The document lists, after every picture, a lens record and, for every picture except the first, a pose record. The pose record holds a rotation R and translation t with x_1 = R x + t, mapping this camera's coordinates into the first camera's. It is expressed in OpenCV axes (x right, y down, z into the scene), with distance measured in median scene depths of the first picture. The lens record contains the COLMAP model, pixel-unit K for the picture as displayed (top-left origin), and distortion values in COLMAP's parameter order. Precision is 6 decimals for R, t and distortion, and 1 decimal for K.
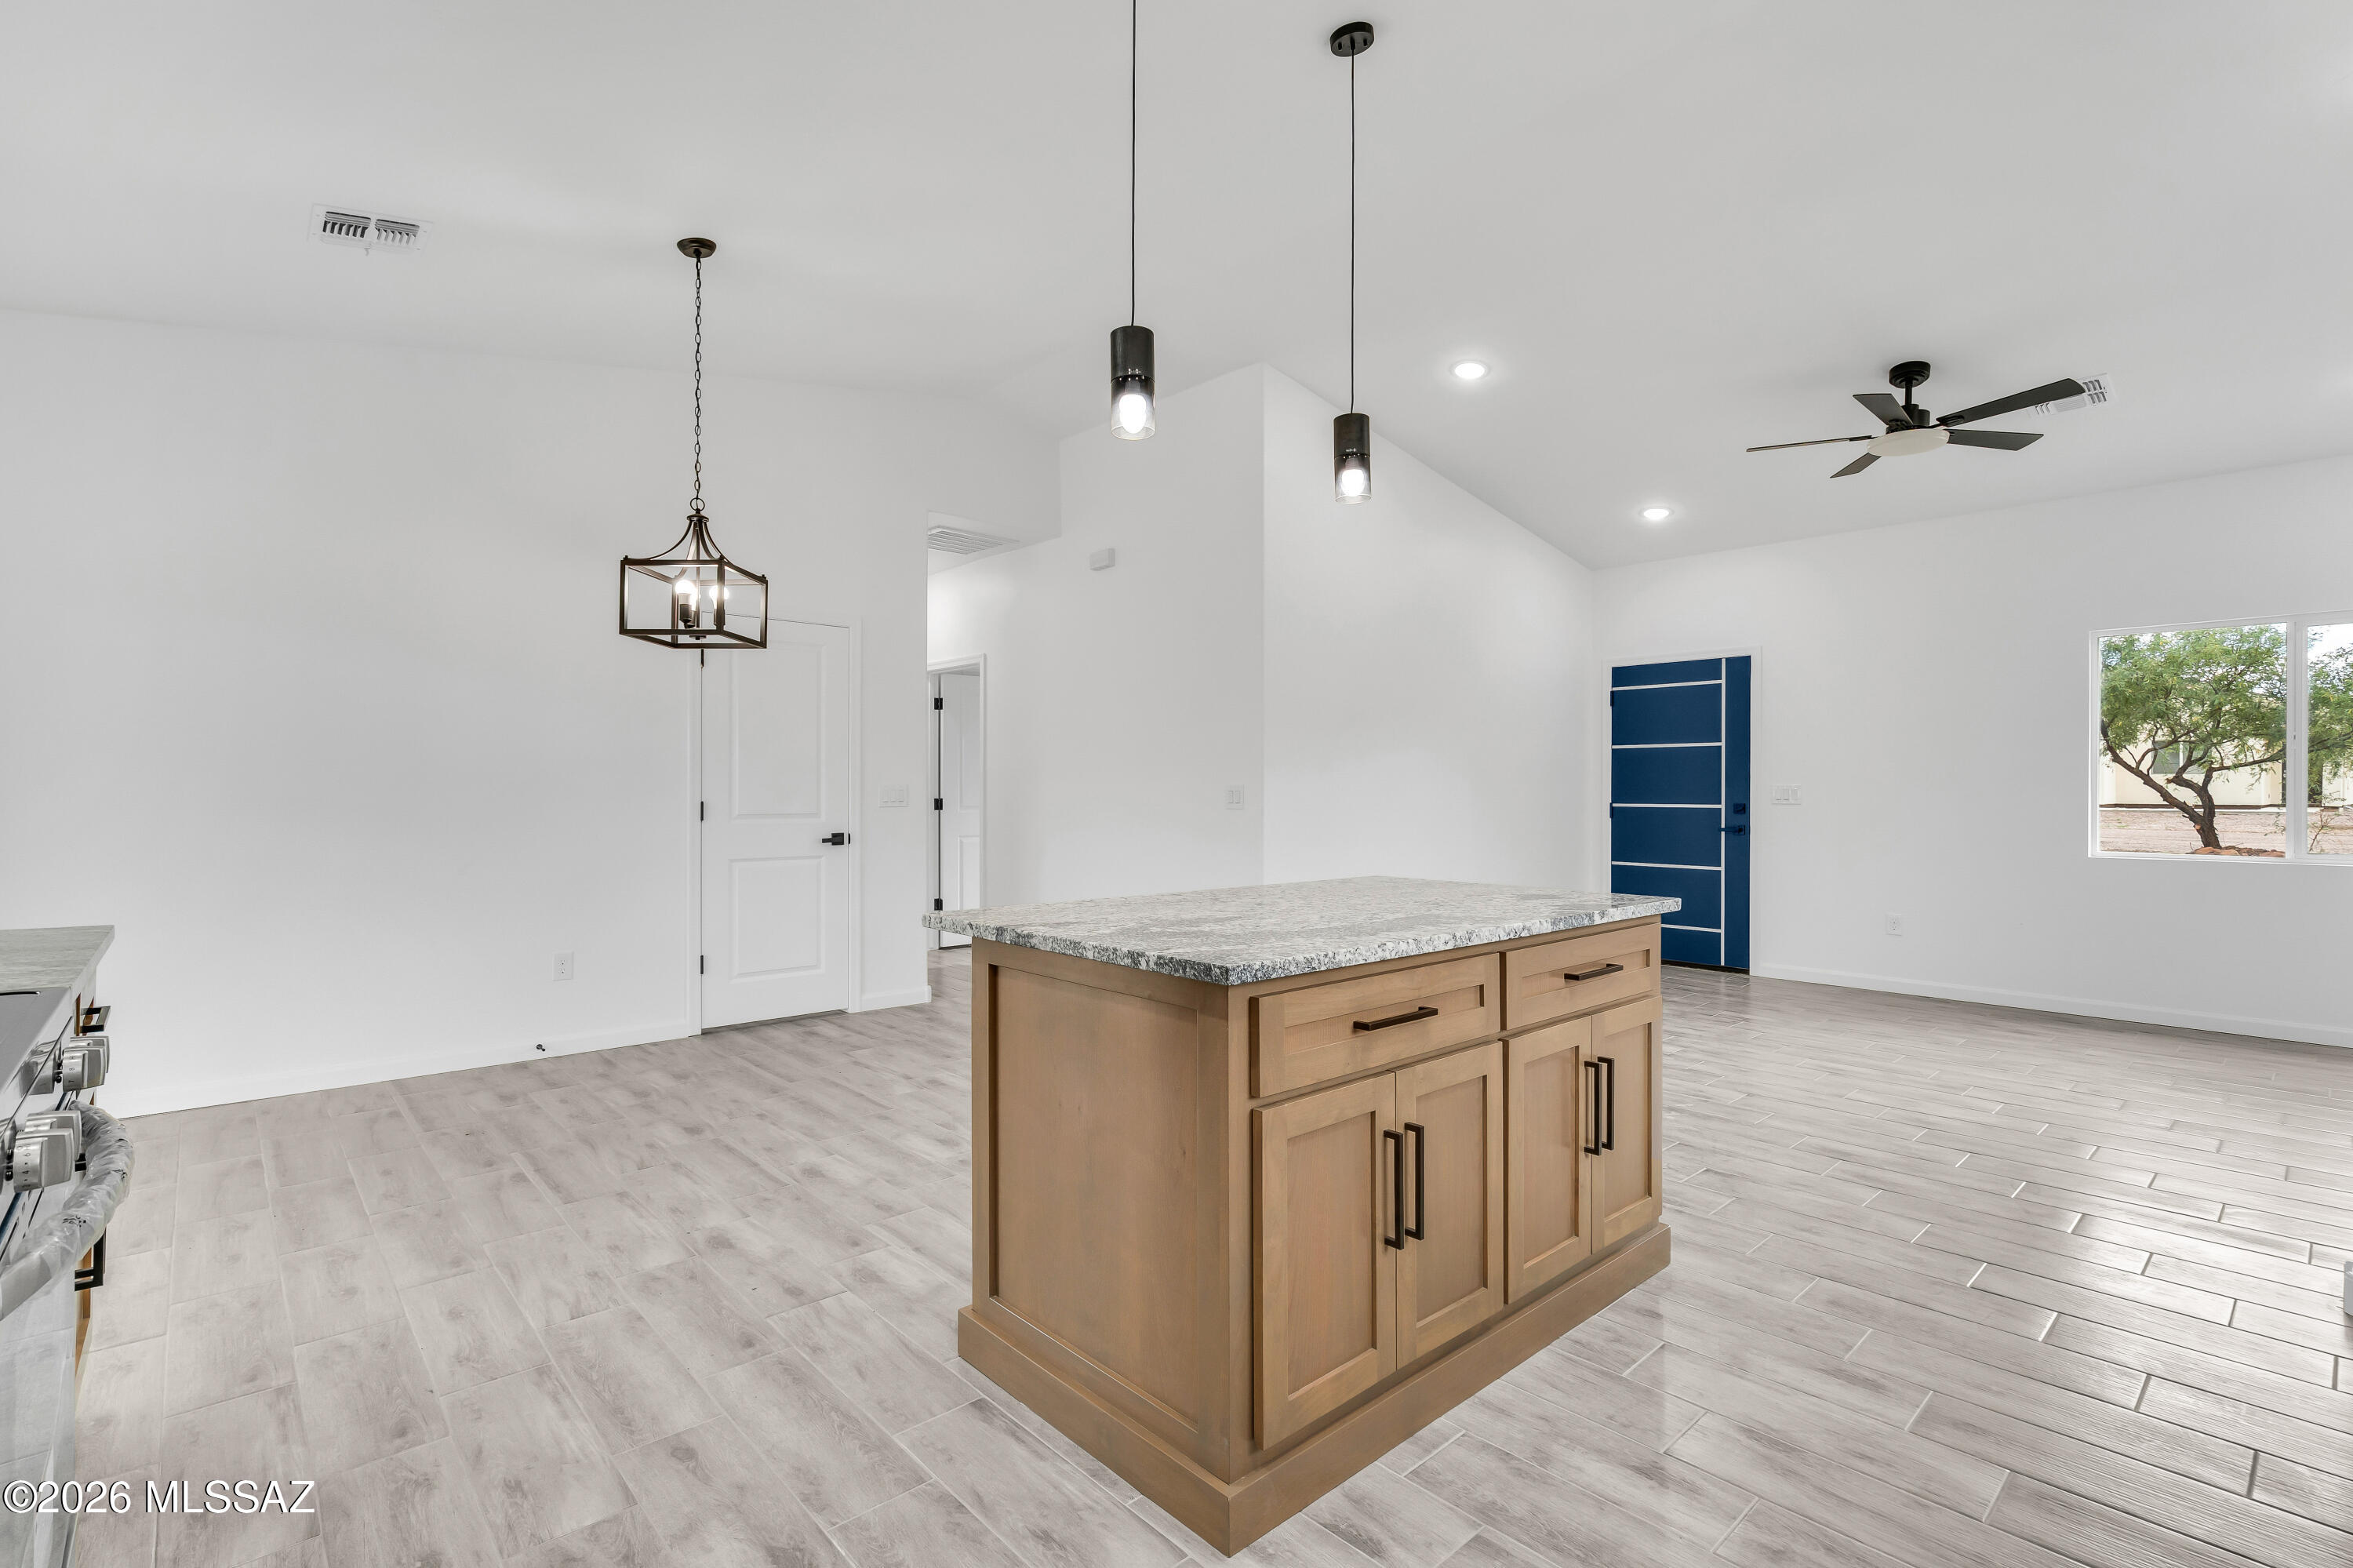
lens RADIAL K [[1081.2, 0, 1161.0], [0, 1081.2, 796.1], [0, 0, 1]] dist [-0.004896, 0.002656]
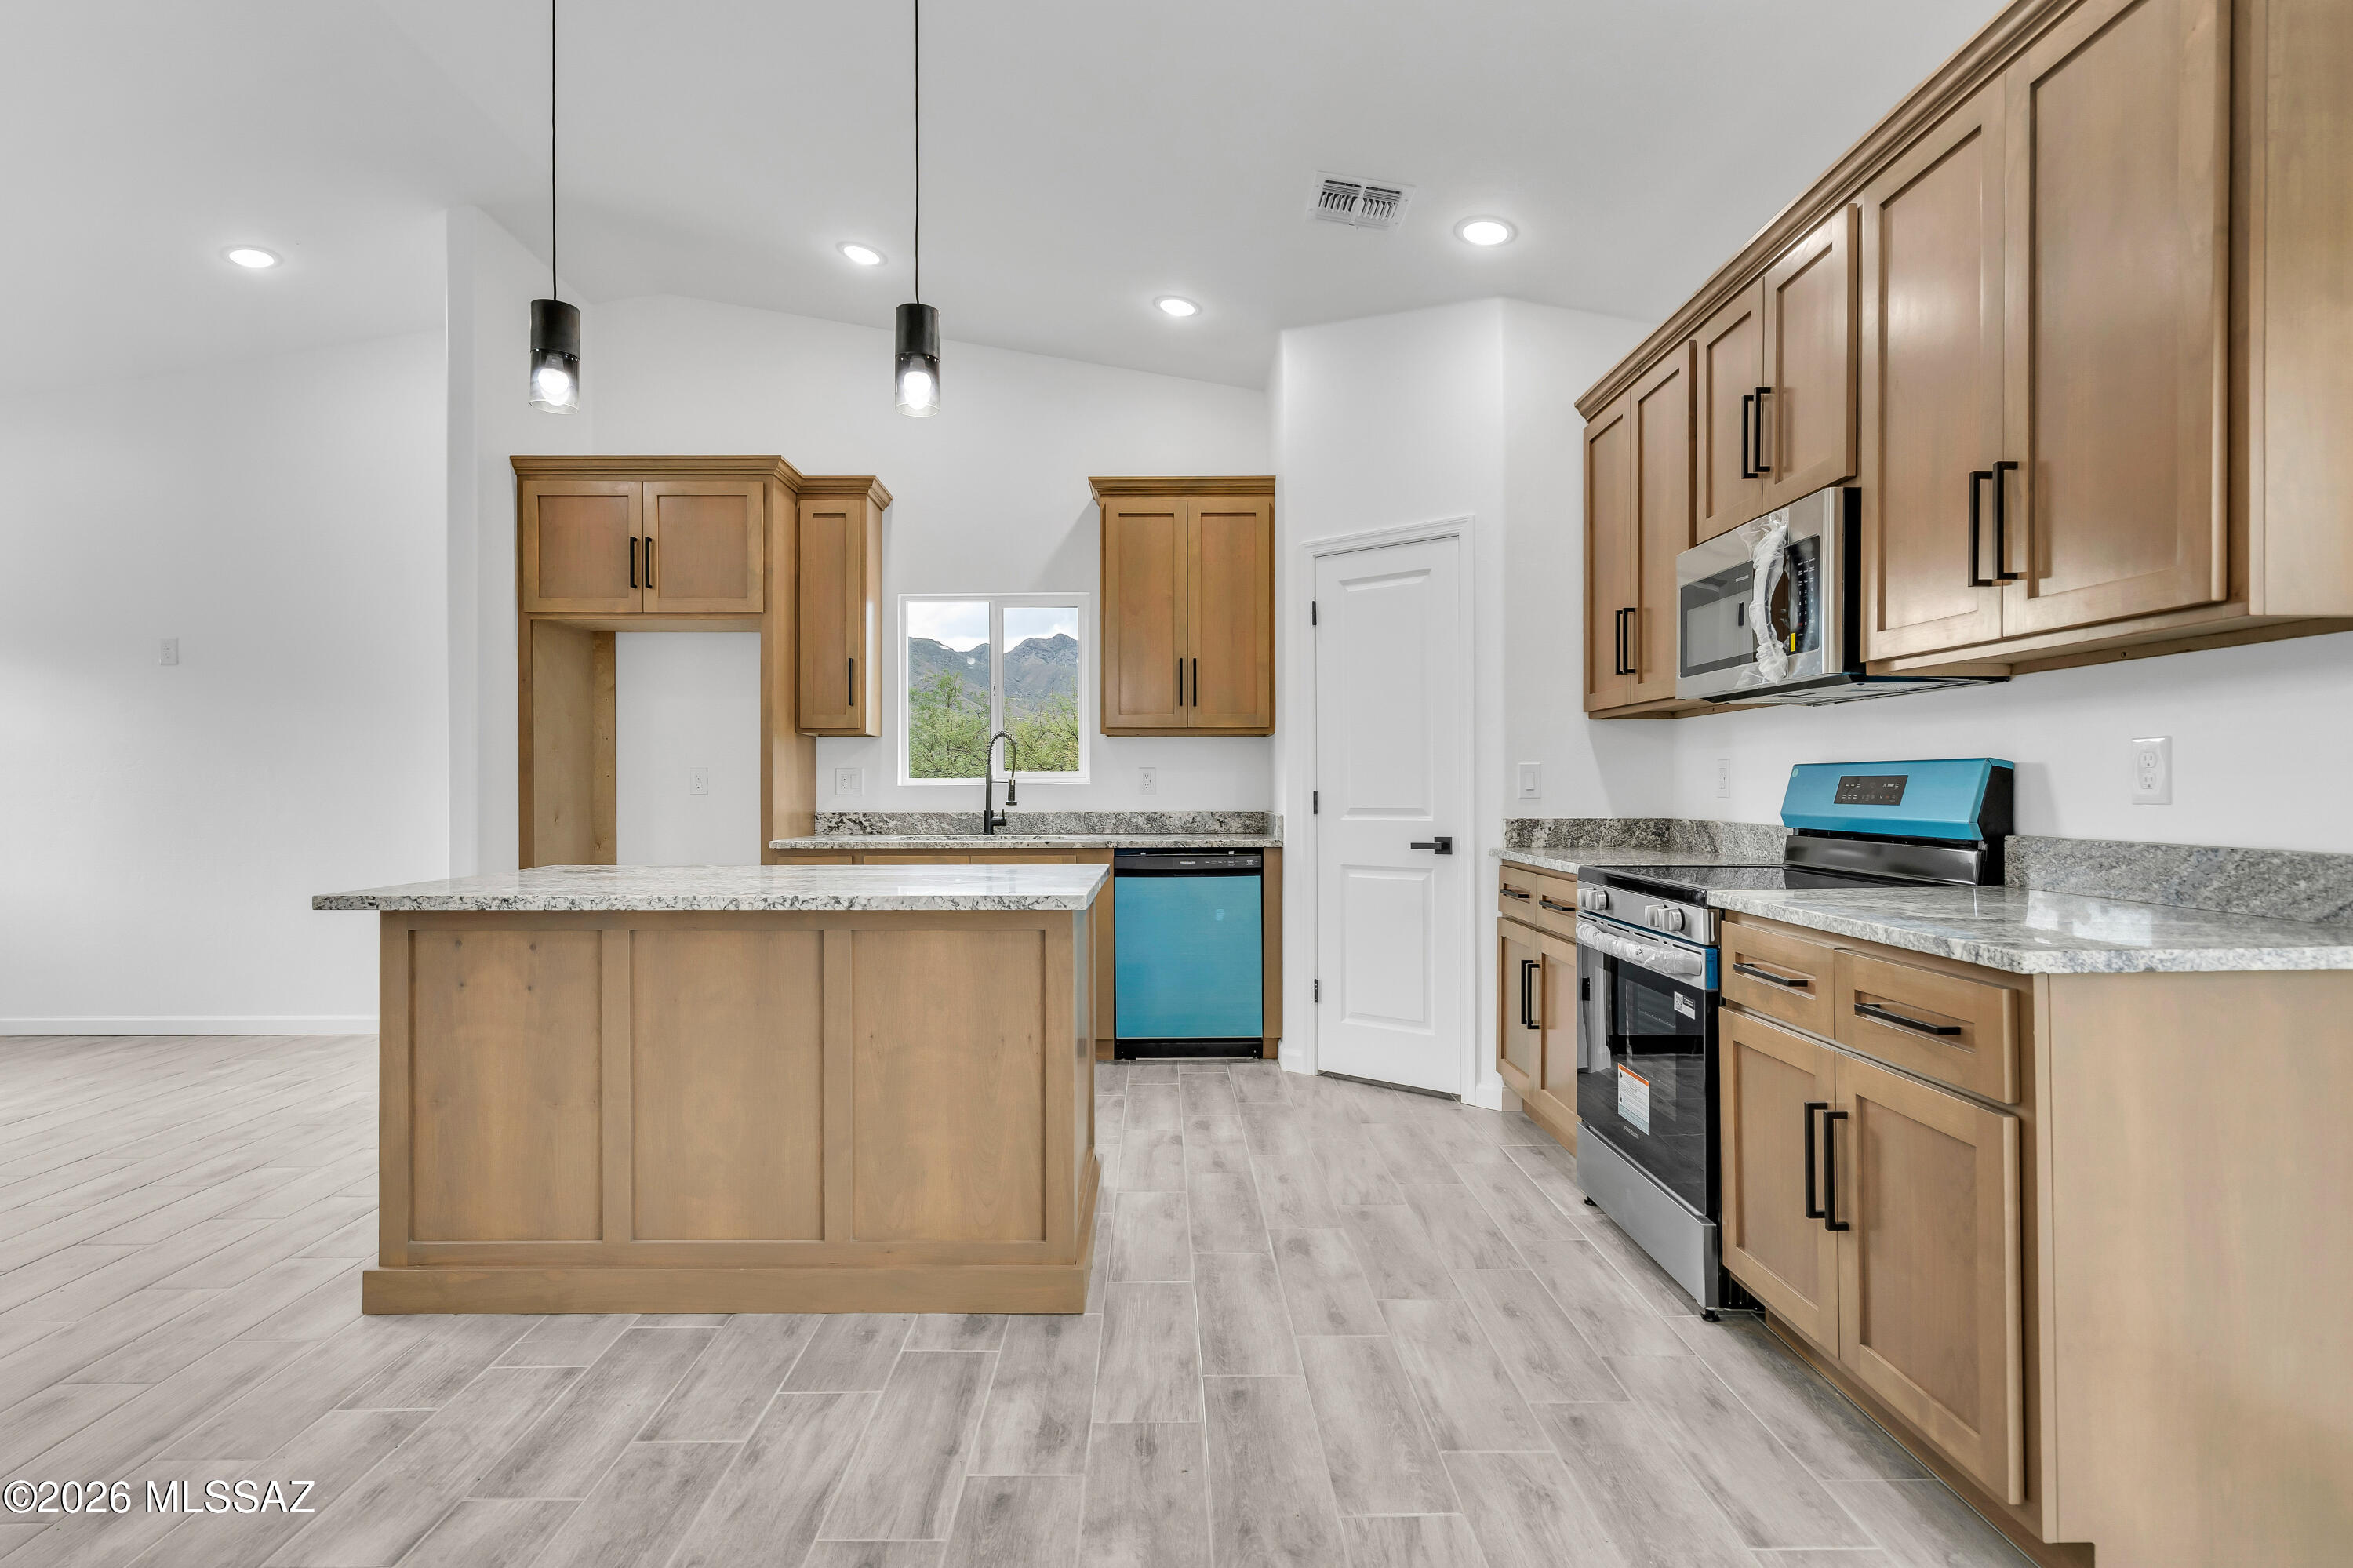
lens RADIAL K [[1165.4, 0, 1167.2], [0, 1165.4, 793.2], [0, 0, 1]] dist [-0.001718, 0.002860]
pose [[-0.752615, -0.003714, 0.658450, -0.761406], [0.003354, 0.999950, 0.009473, 0.007614], [-0.658452, 0.009338, -0.752565, 1.384789]]
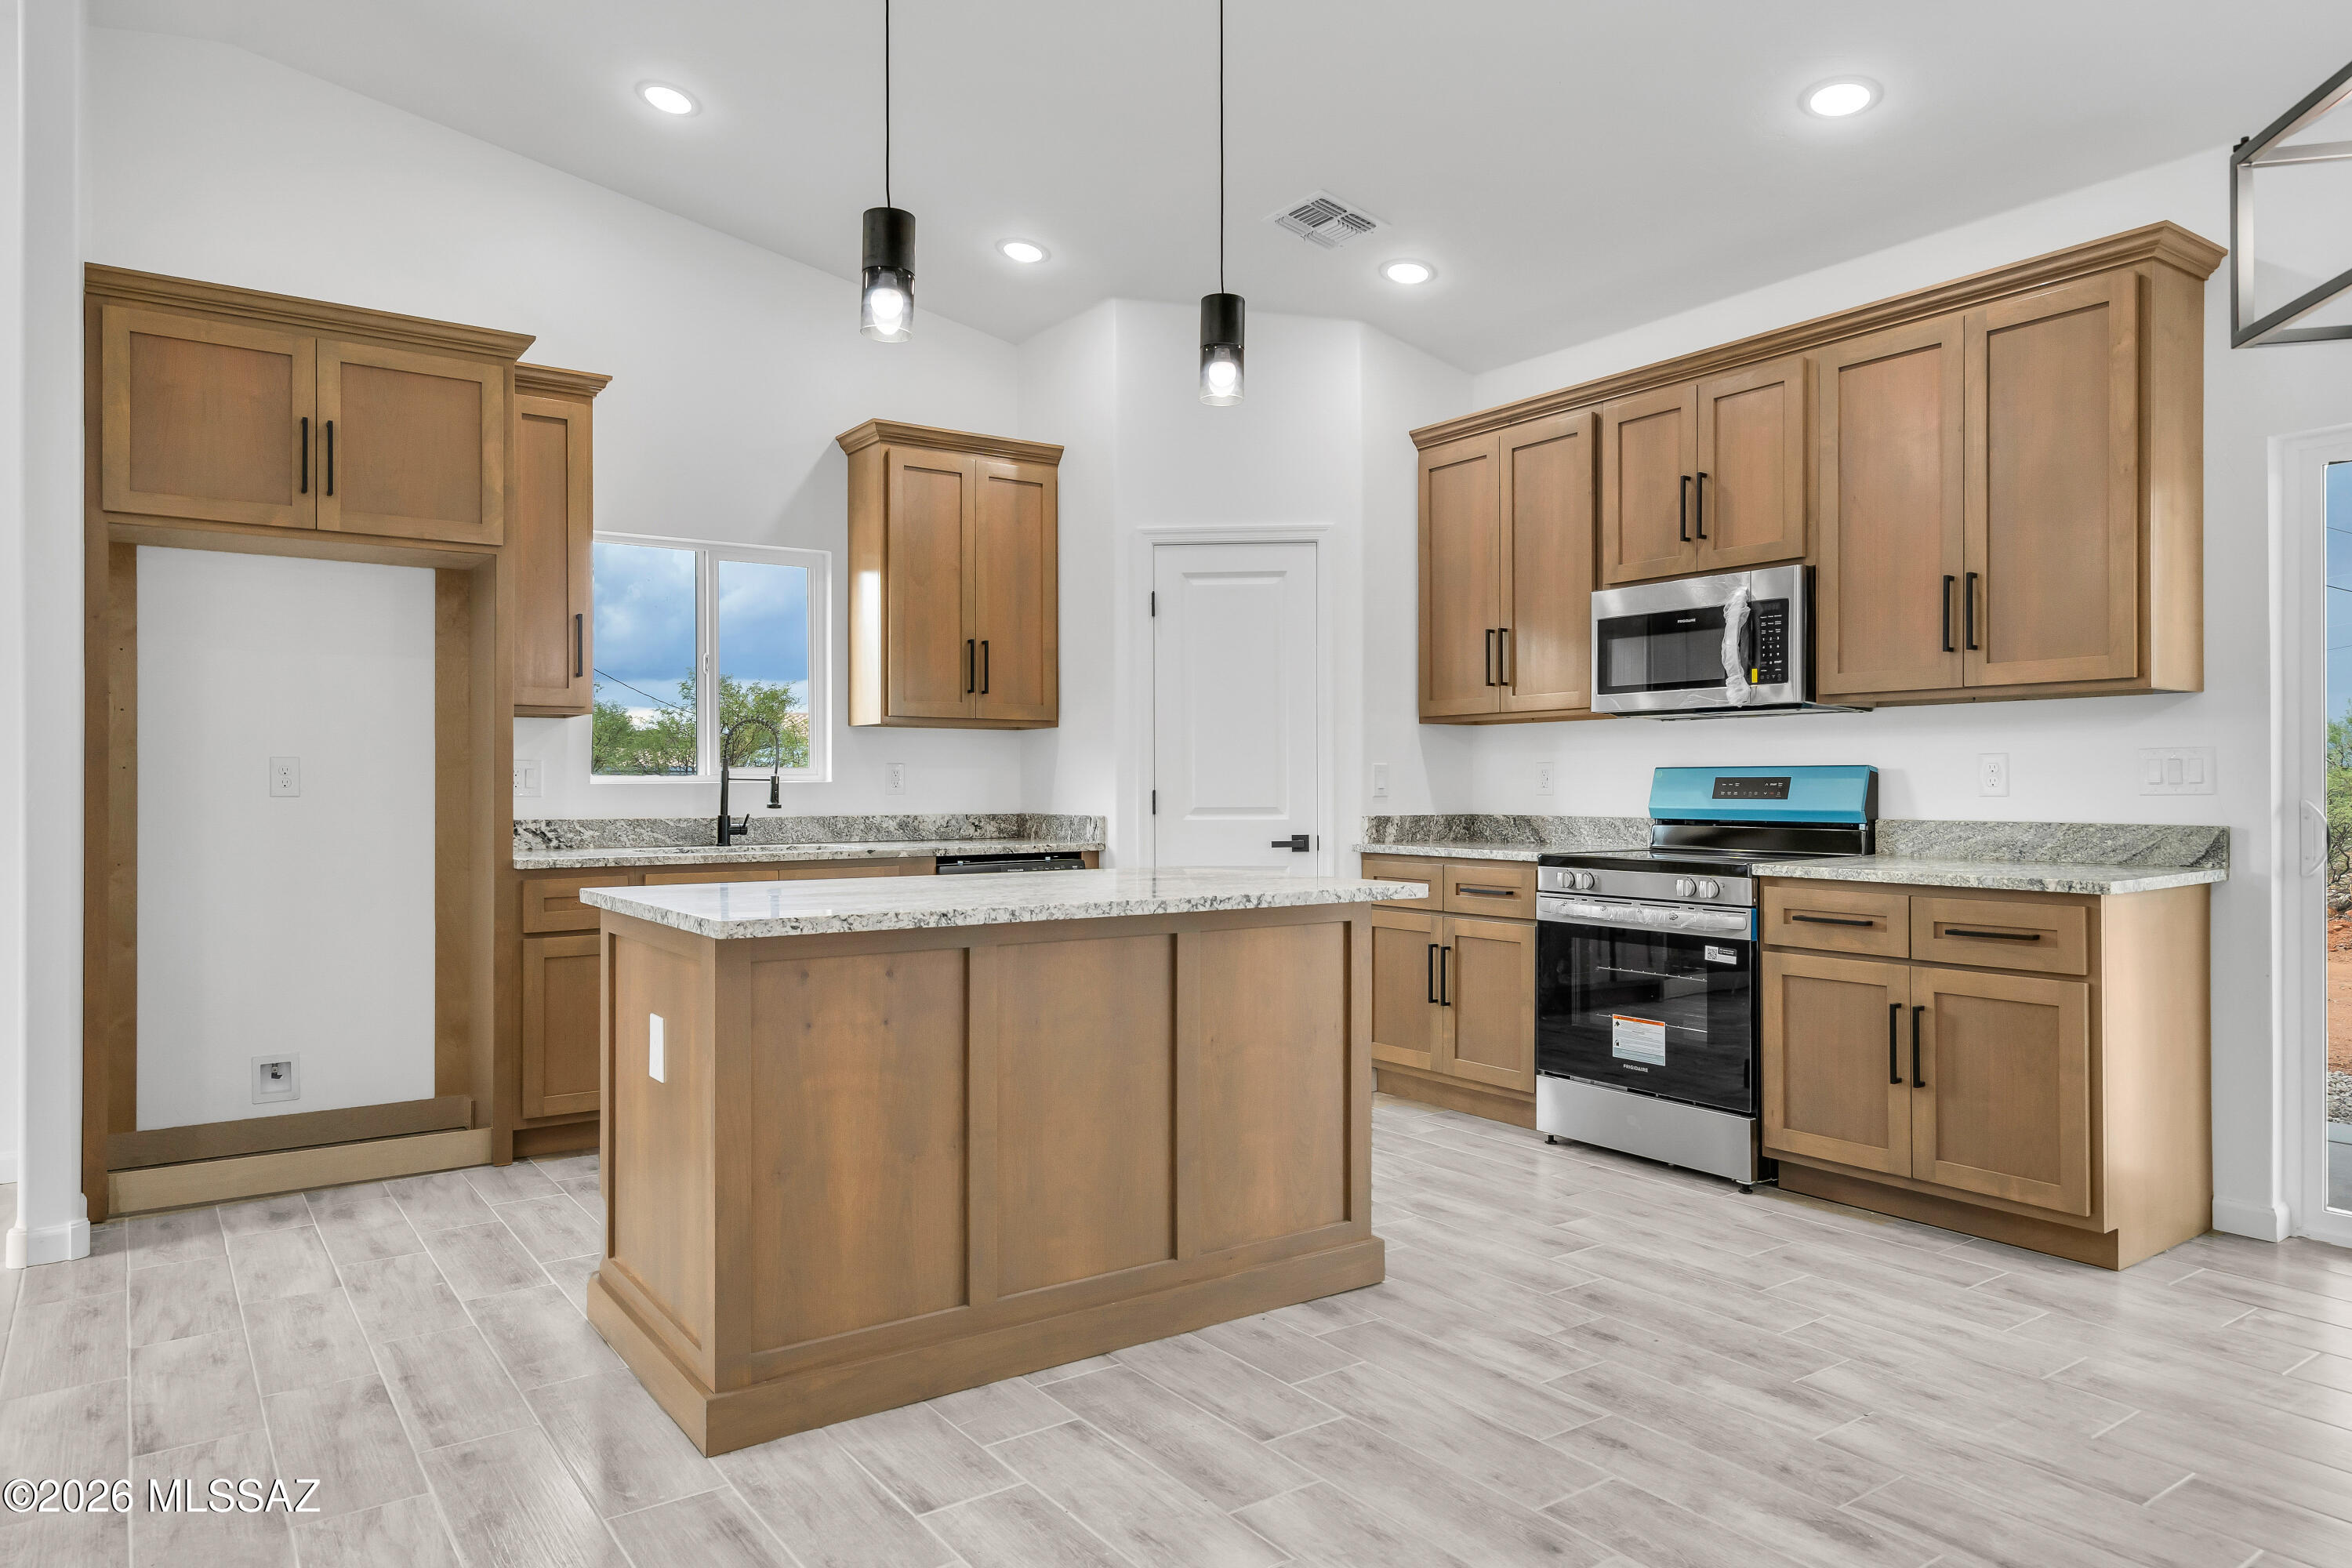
lens RADIAL K [[1472.1, 0, 1161.4], [0, 1472.1, 786.3], [0, 0, 1]] dist [0.005347, 0.003704]
pose [[-0.993408, -0.000153, 0.114629, -0.104453], [0.000341, 0.999991, 0.004293, 0.007326], [-0.114629, 0.004304, -0.993399, 1.948228]]
